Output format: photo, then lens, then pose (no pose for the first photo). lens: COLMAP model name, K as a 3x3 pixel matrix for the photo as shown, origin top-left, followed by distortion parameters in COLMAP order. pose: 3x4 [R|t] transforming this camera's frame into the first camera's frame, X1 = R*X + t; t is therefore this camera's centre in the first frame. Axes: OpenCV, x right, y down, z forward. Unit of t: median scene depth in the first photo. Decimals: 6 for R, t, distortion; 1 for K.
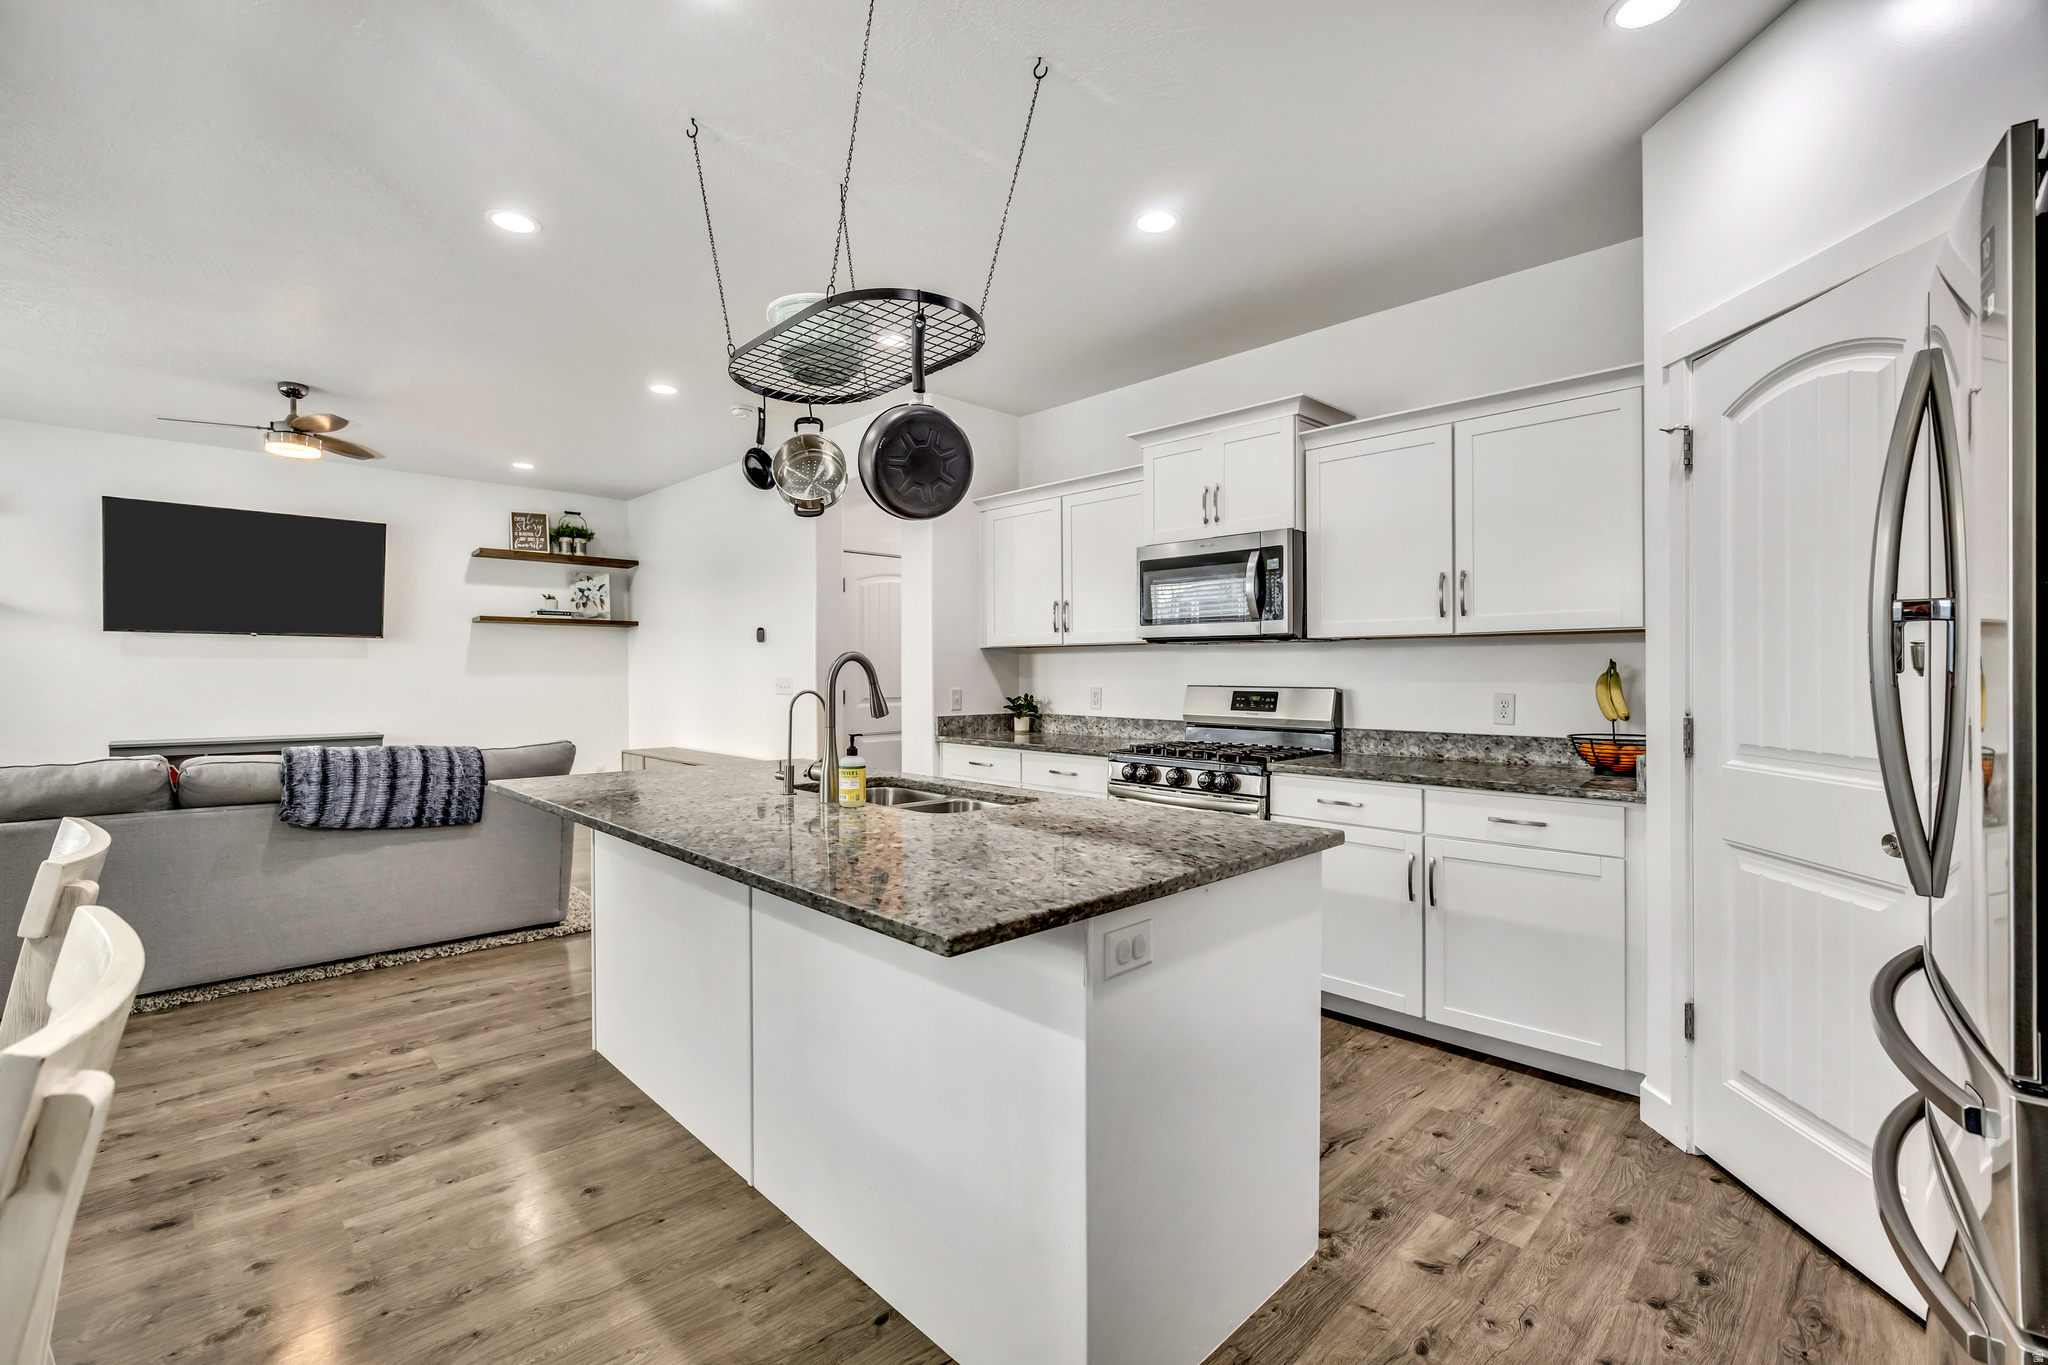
lens RADIAL K [[886.1, 0, 1019.1], [0, 886.1, 677.9], [0, 0, 1]] dist [-0.013481, 0.000468]
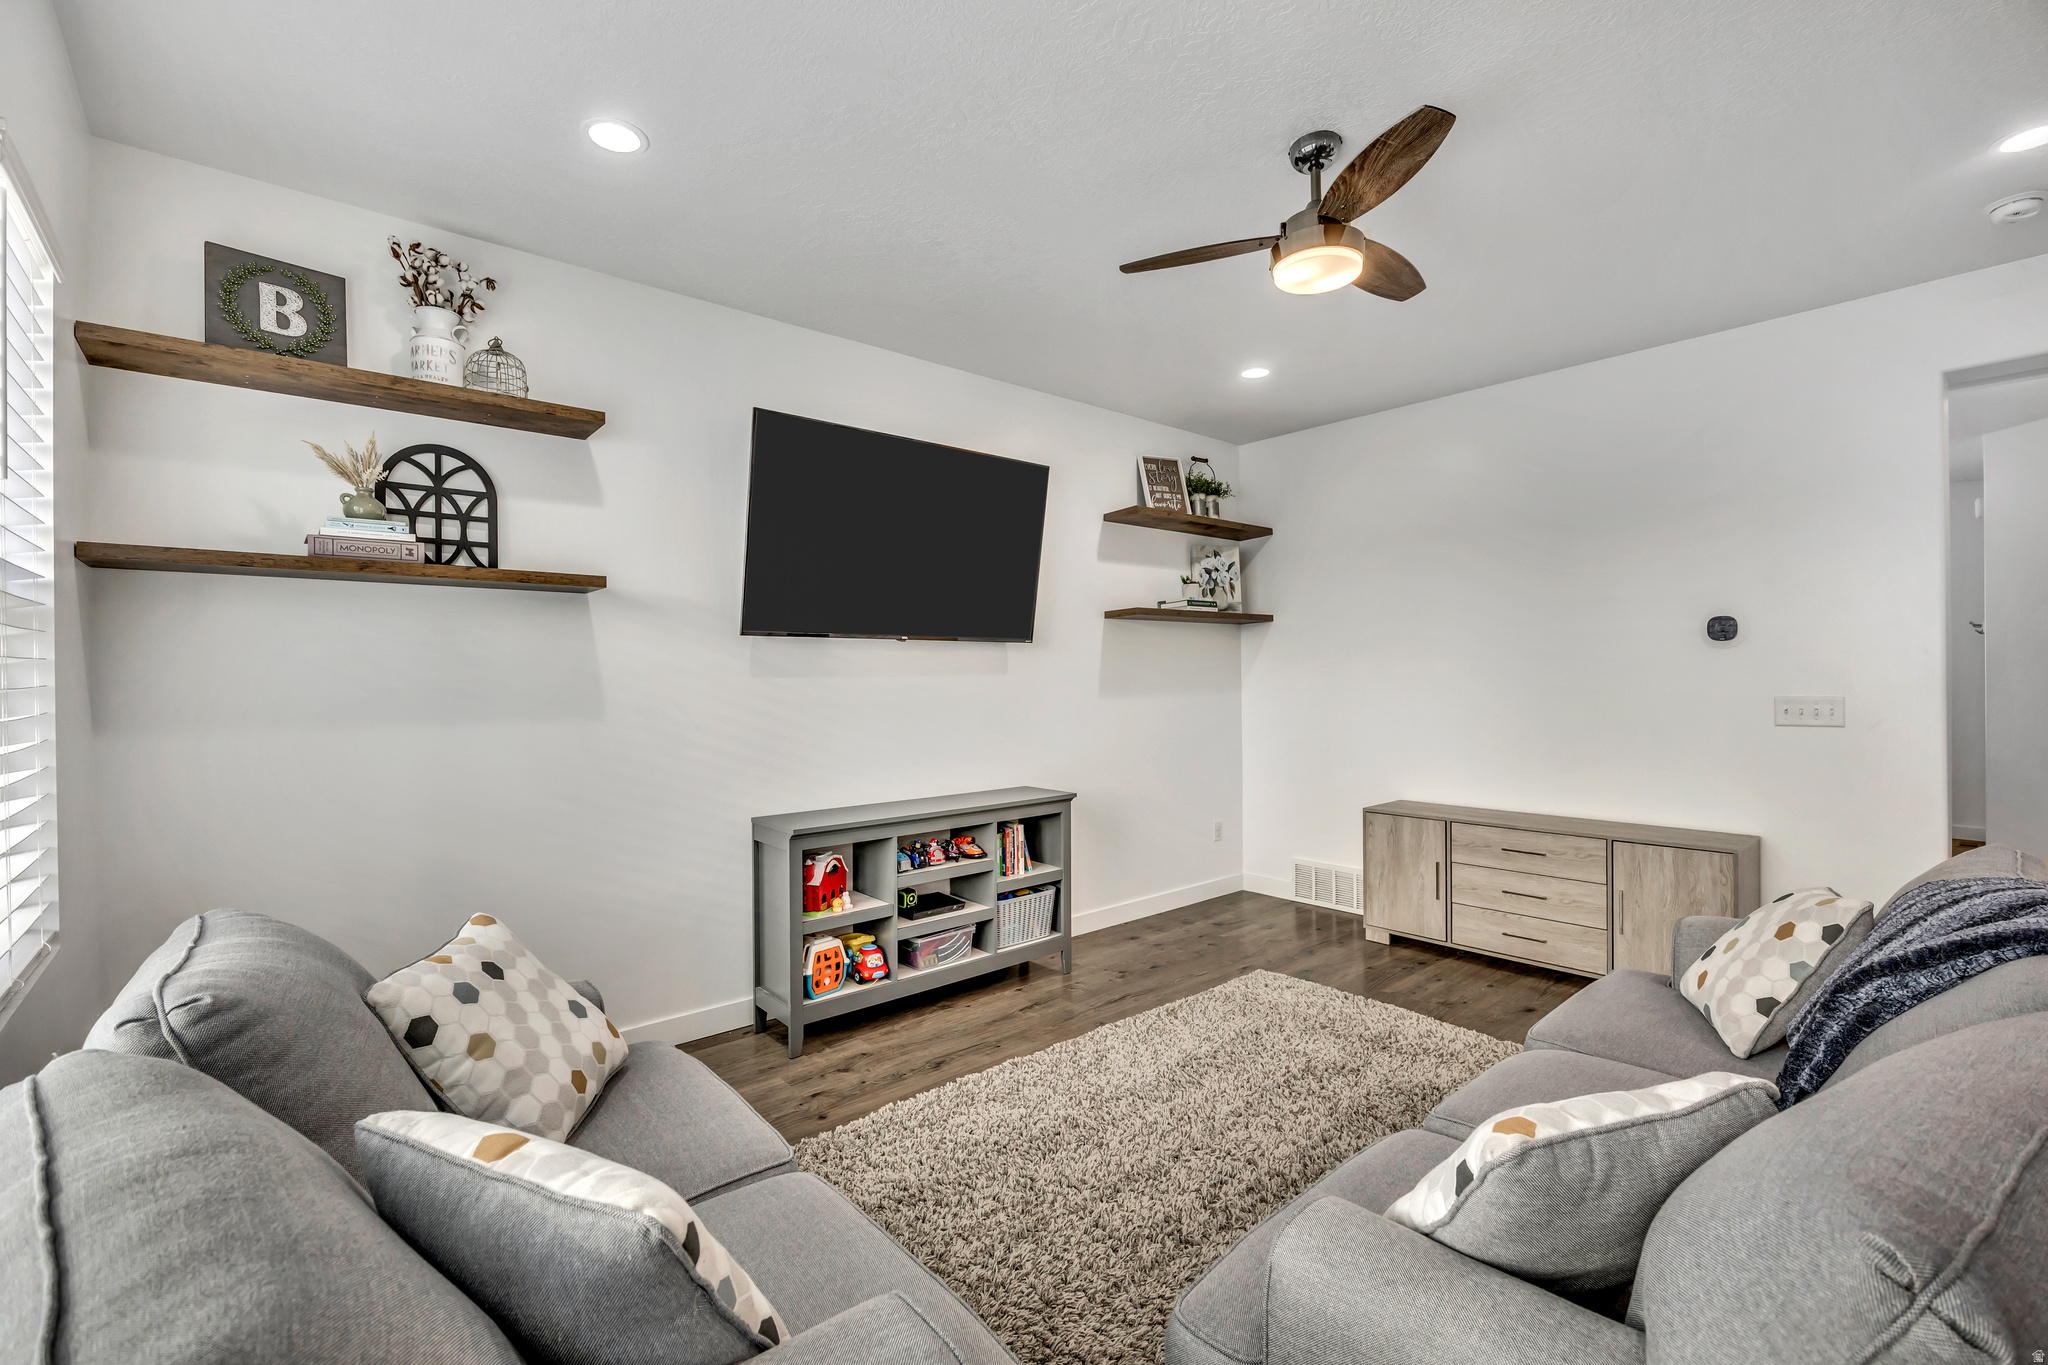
lens RADIAL K [[886.1, 0, 1019.1], [0, 886.1, 677.9], [0, 0, 1]] dist [-0.013481, 0.000468]
pose [[0.997759, -0.010015, -0.066163, -0.914368], [0.009590, 0.999931, -0.006744, -0.017912], [0.066226, 0.006095, 0.997786, 0.449292]]
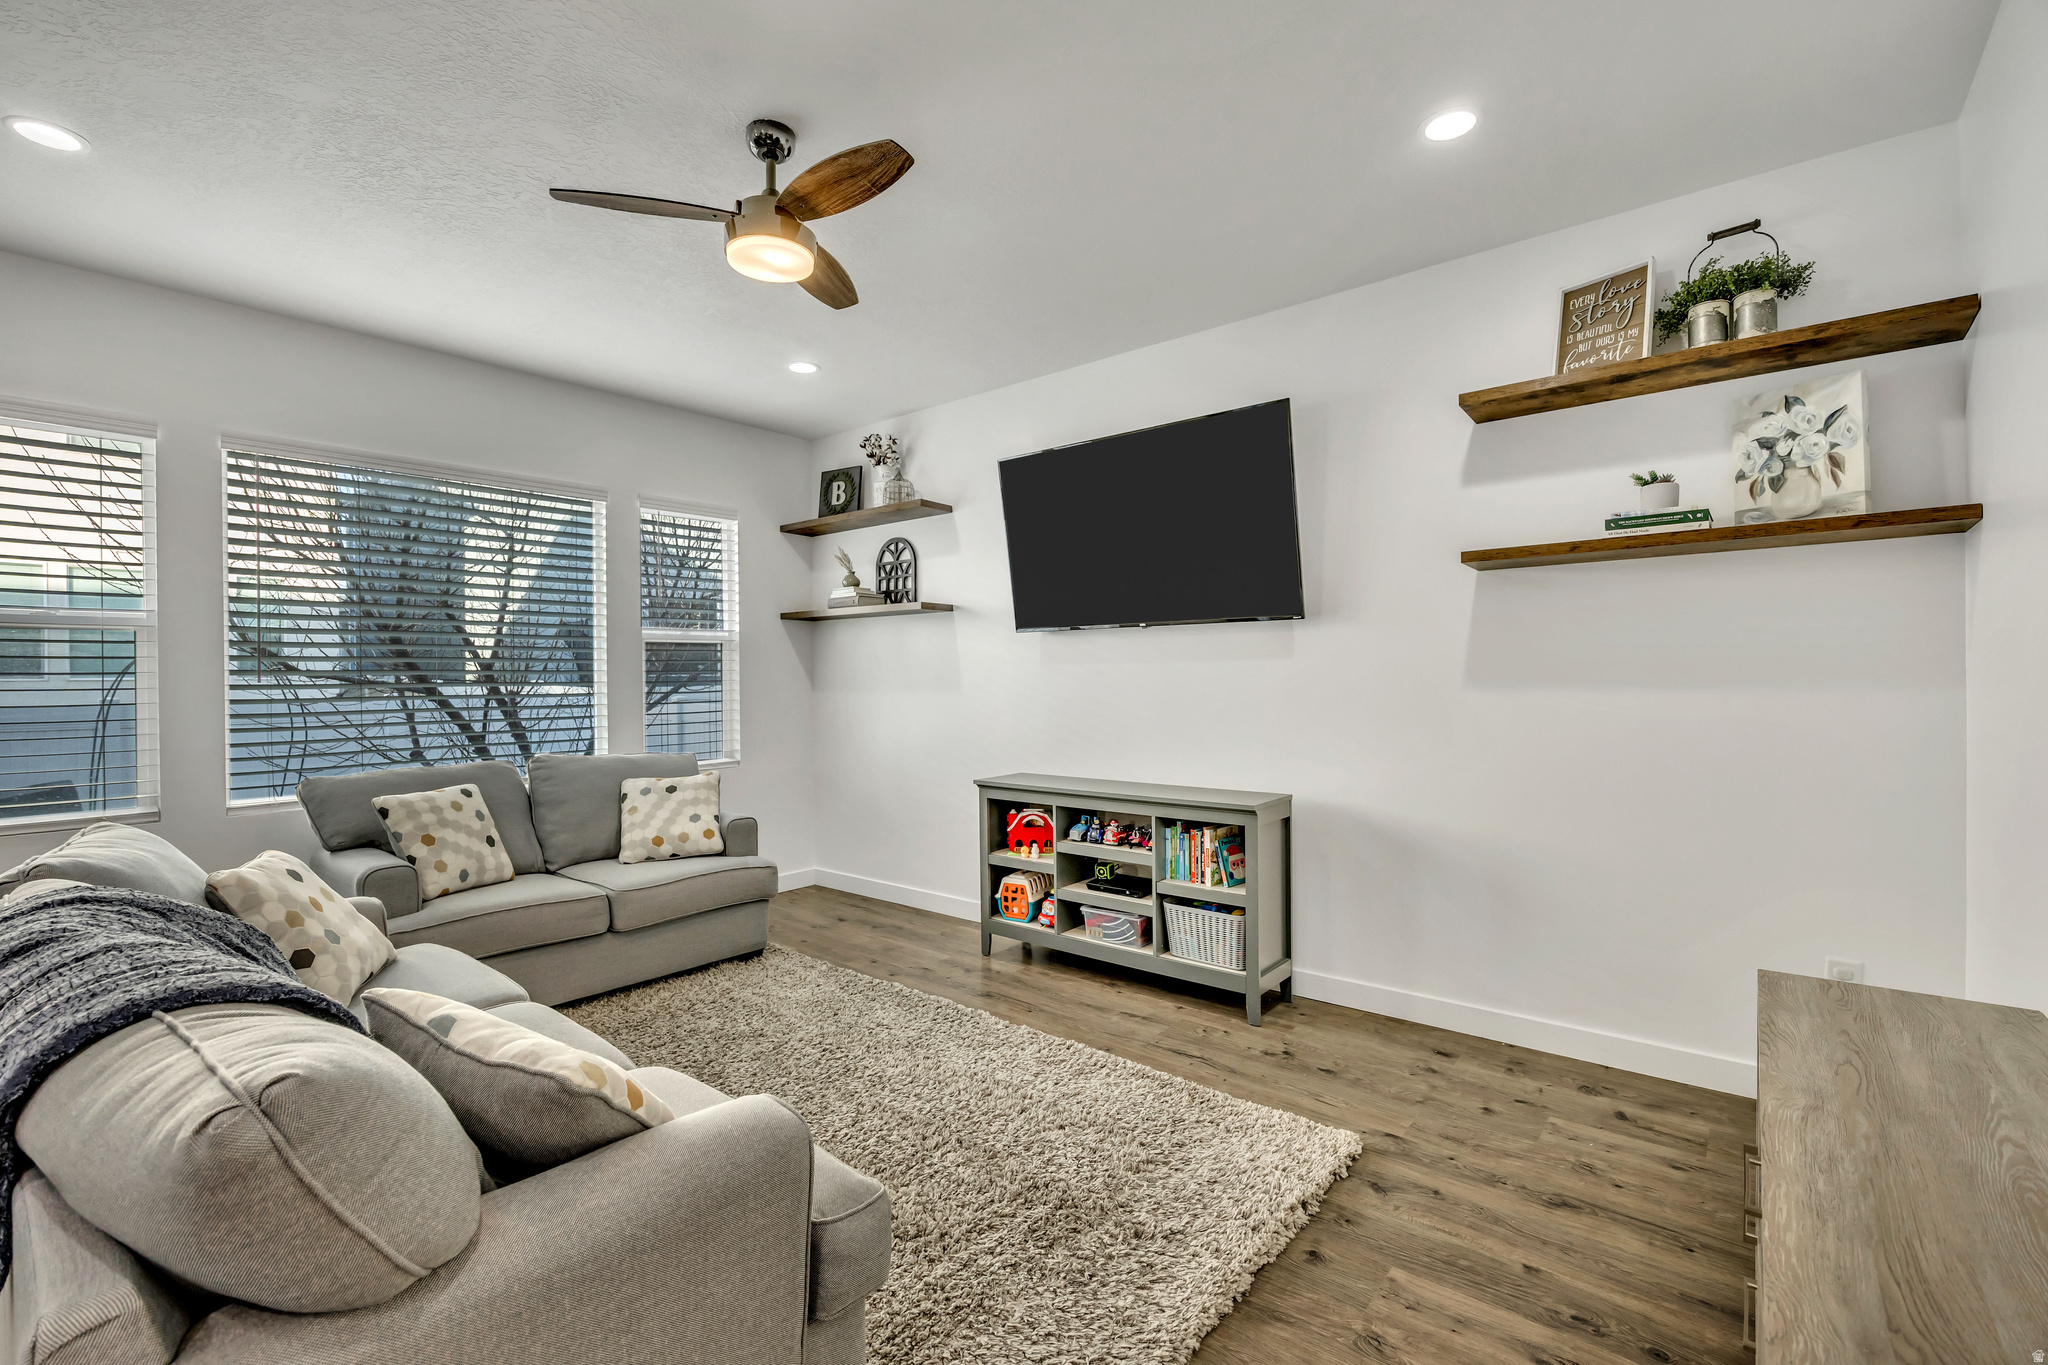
lens RADIAL K [[886.1, 0, 1019.1], [0, 886.1, 677.9], [0, 0, 1]] dist [-0.013481, 0.000468]
pose [[0.100245, 0.000352, -0.994963, -0.280418], [0.001640, 0.999999, 0.000519, -0.012205], [0.994961, -0.001684, 0.100244, 1.029658]]
